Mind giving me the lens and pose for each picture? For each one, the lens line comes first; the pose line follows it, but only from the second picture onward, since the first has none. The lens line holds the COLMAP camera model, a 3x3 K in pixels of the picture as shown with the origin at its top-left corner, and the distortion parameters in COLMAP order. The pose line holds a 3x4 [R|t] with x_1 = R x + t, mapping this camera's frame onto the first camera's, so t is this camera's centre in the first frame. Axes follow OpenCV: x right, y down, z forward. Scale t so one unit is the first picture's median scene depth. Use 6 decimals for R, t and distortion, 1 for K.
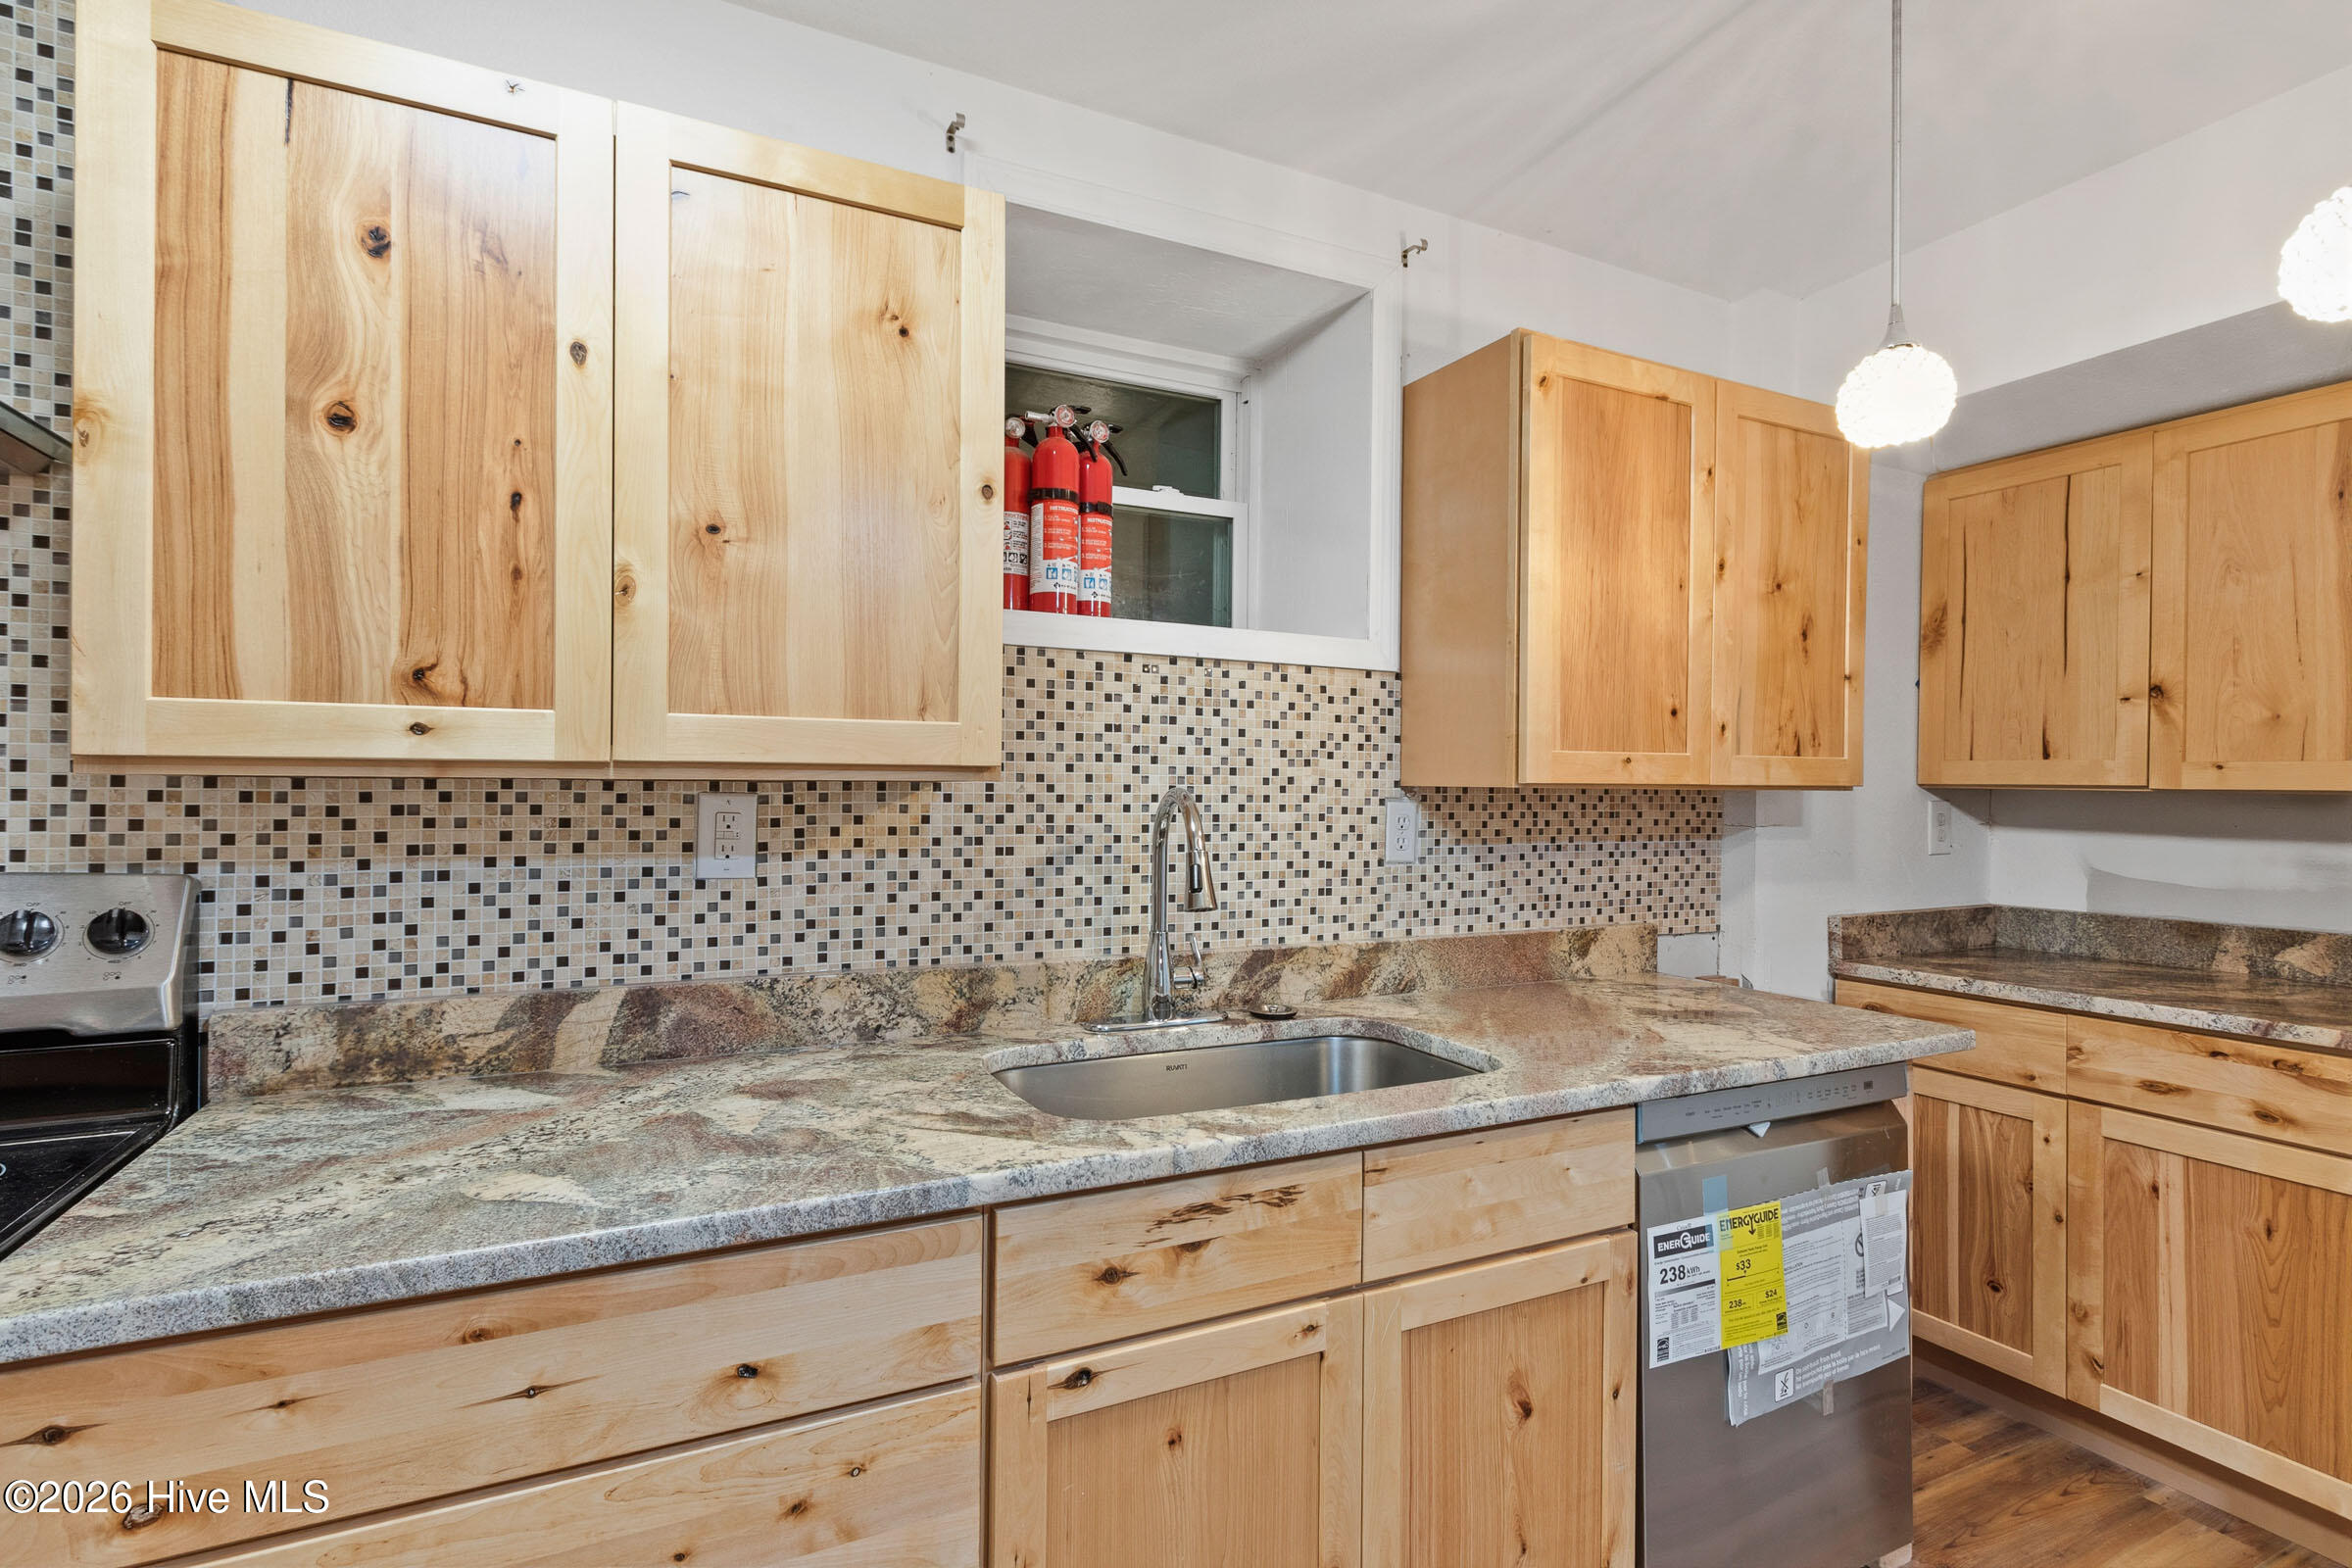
lens RADIAL K [[1120.7, 0, 1175.5], [0, 1120.7, 789.7], [0, 0, 1]] dist [0.015355, -0.003746]
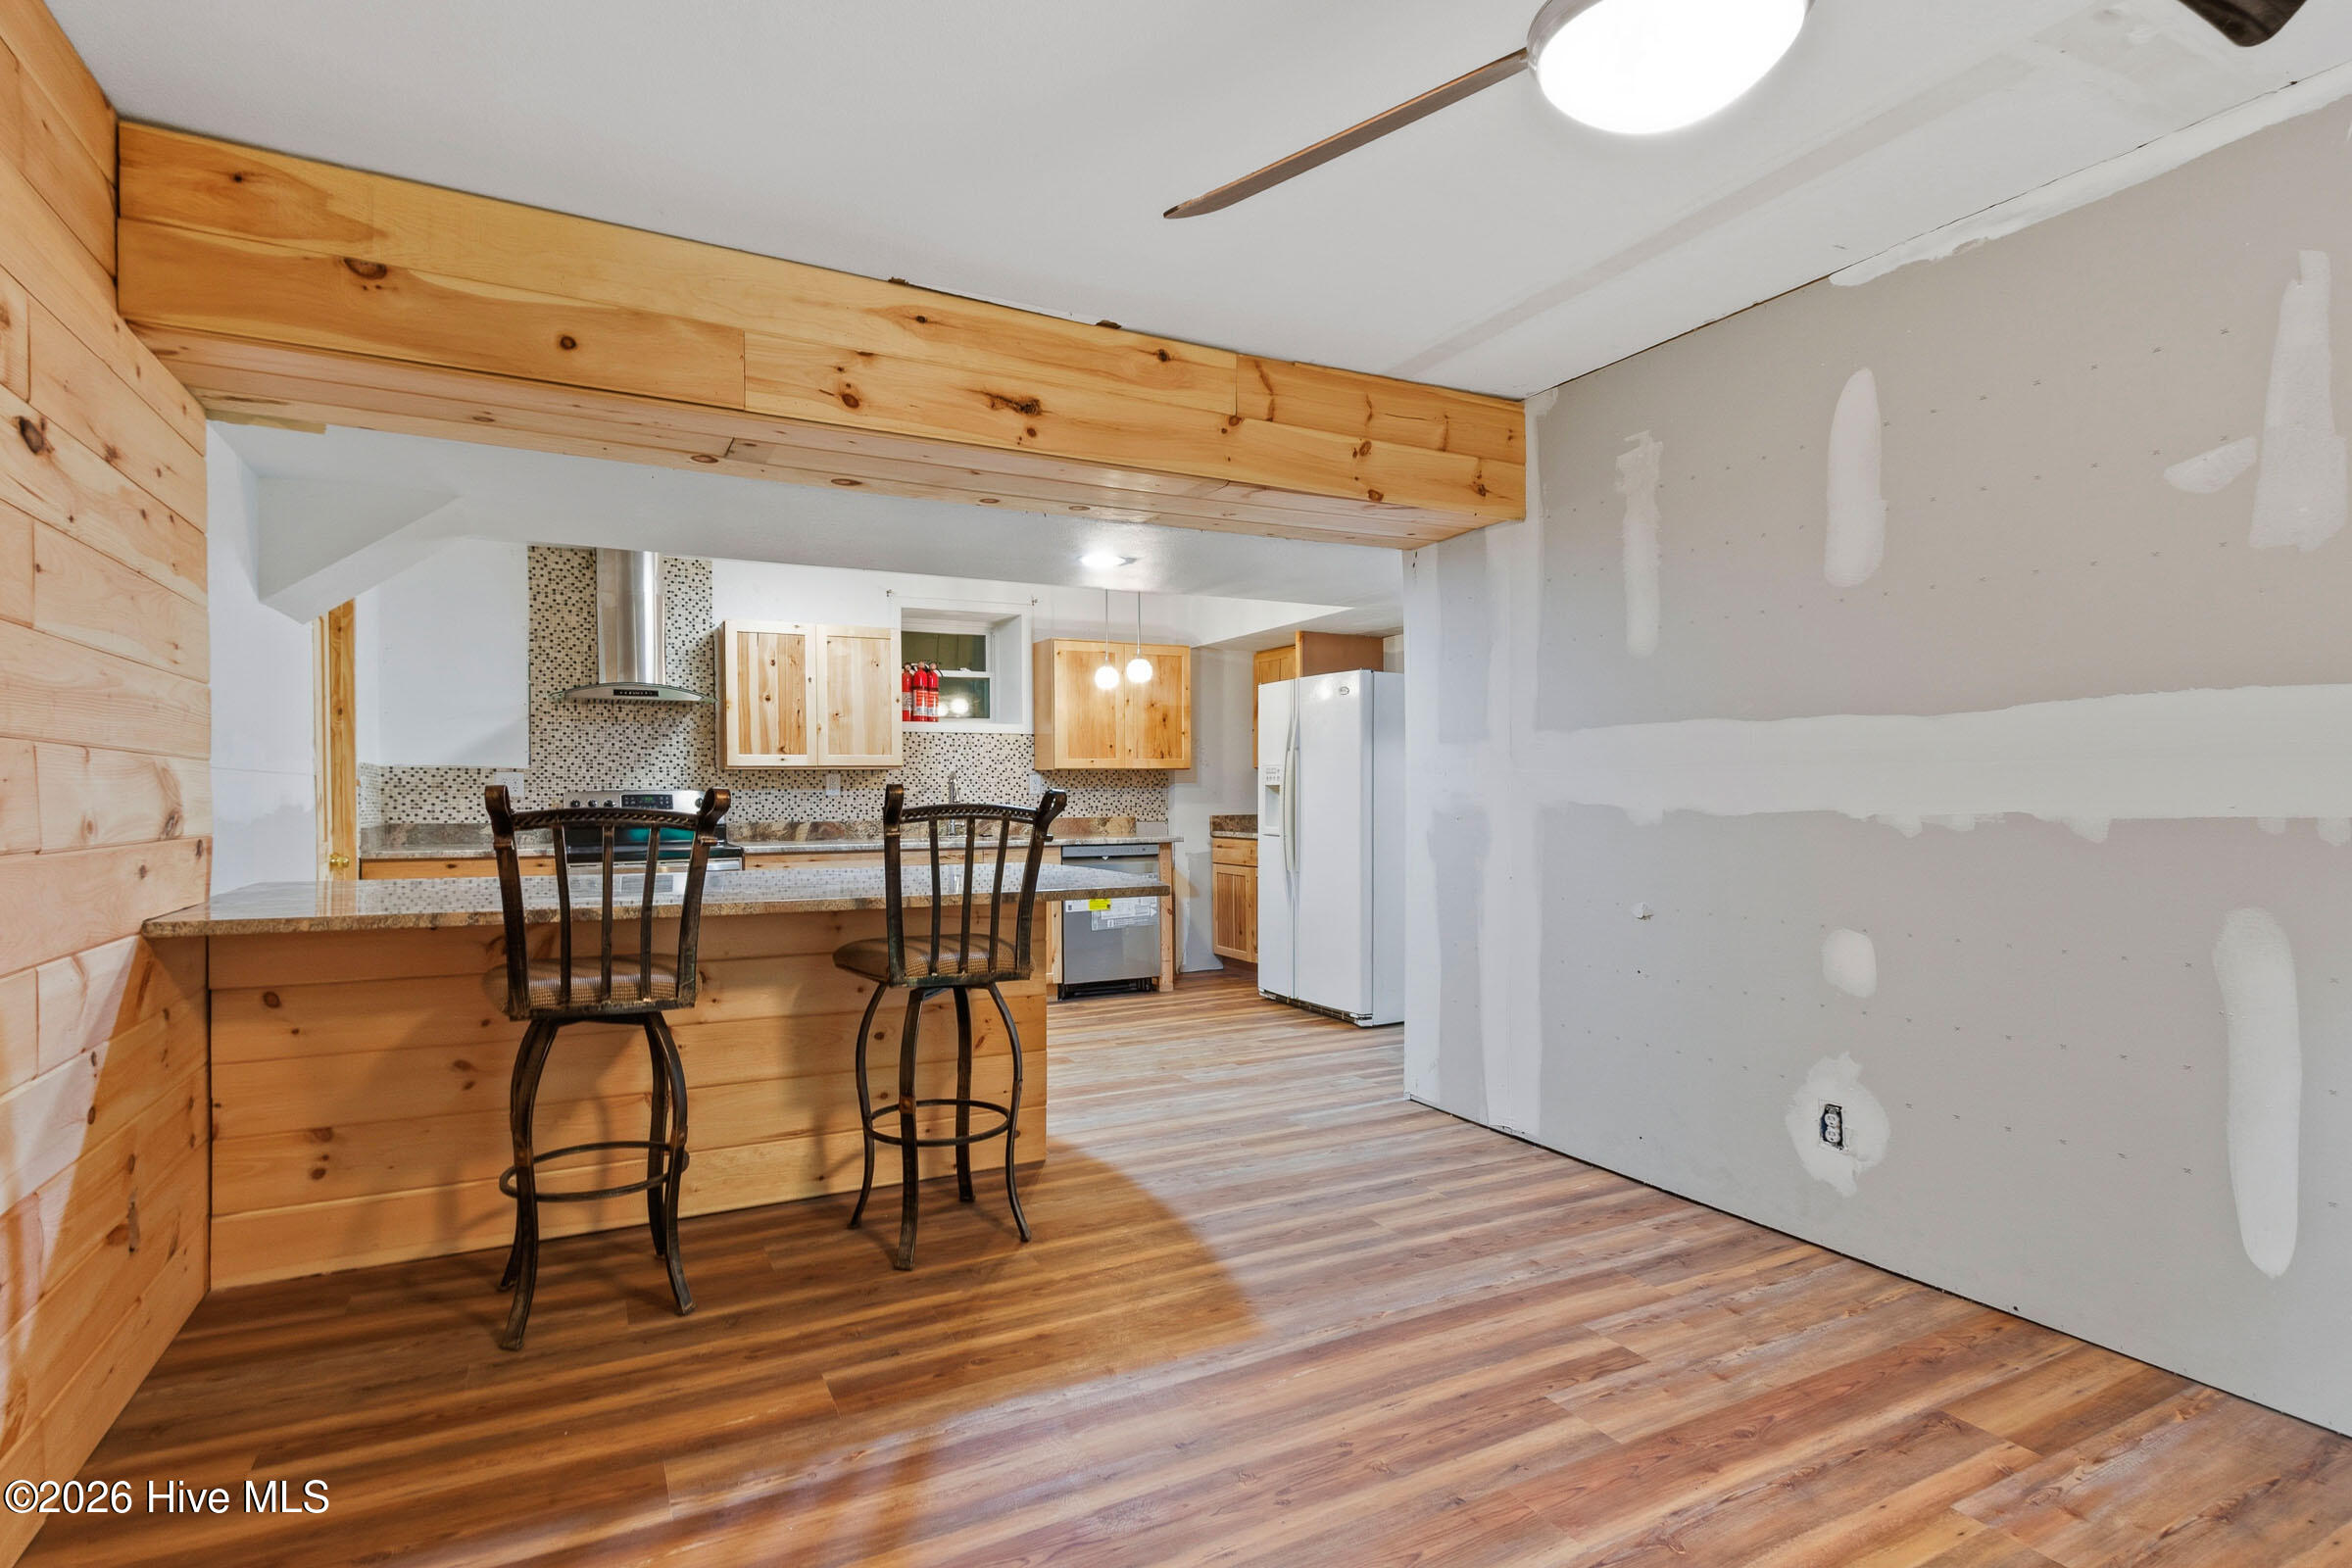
lens RADIAL K [[1120.7, 0, 1125.2], [0, 1120.7, 787.6], [0, 0, 1]] dist [0.015355, -0.003746]
pose [[0.999834, -0.015060, -0.010238, 0.646763], [0.015040, 0.999885, -0.002011, 0.075036], [0.010267, 0.001856, 0.999946, -2.858418]]
